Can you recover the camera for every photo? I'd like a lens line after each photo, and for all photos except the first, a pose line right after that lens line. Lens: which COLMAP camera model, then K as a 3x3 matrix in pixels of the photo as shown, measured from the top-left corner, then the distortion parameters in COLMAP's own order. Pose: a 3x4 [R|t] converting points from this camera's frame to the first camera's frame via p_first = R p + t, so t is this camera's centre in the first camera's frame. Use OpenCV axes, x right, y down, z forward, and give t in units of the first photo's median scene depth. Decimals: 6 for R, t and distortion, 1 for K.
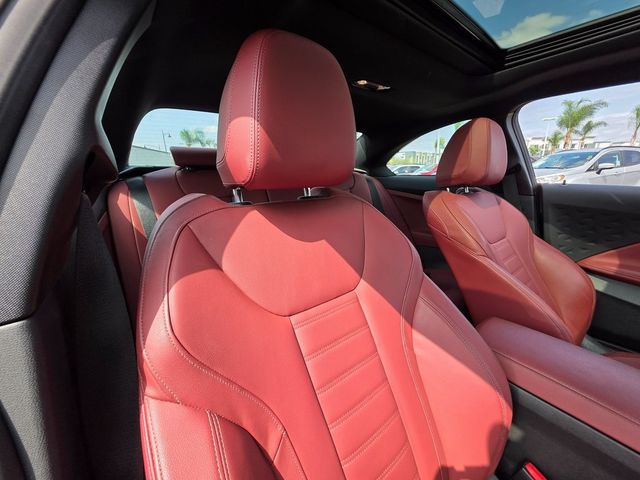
lens RADIAL K [[256.3, 0, 322.3], [0, 256.3, 239.2], [0, 0, 1]] dist [0.002197, -0.000056]
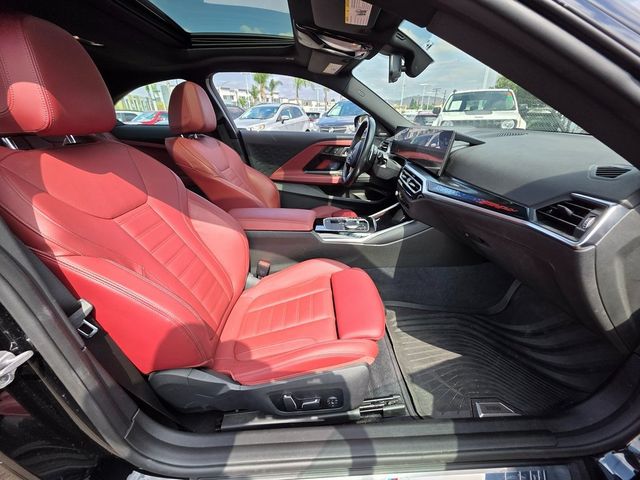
lens RADIAL K [[256.3, 0, 322.3], [0, 256.3, 239.2], [0, 0, 1]] dist [0.002197, -0.000056]
pose [[0.596488, -0.327953, 0.732564, -0.233714], [0.194826, 0.944577, 0.264230, 0.104719], [-0.778618, -0.014888, 0.627322, -0.424231]]
